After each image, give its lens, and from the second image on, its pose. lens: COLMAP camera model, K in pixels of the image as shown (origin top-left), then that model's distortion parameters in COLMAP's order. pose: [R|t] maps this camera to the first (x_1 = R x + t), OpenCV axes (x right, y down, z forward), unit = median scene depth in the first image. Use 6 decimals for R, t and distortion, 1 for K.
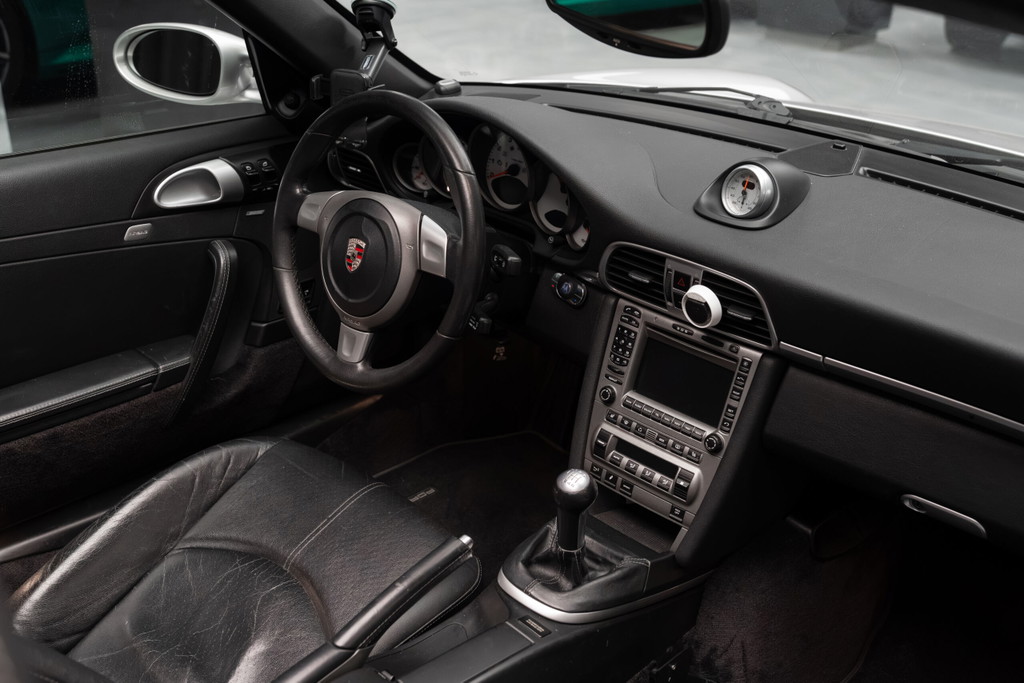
lens RADIAL K [[934.7, 0, 512.0], [0, 934.7, 341.5], [0, 0, 1]] dist [-0.004452, -0.003090]
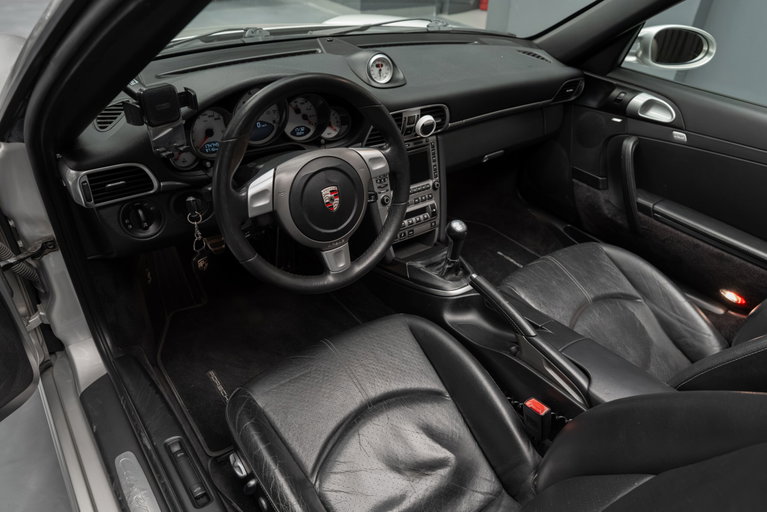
lens RADIAL K [[492.0, 0, 383.5], [0, 492.0, 256.0], [0, 0, 1]] dist [0.001858, 0.000749]
pose [[0.228503, -0.588869, 0.775254, -0.768476], [0.405153, 0.781608, 0.474278, -0.341583], [-0.885233, 0.205723, 0.417182, 0.657300]]
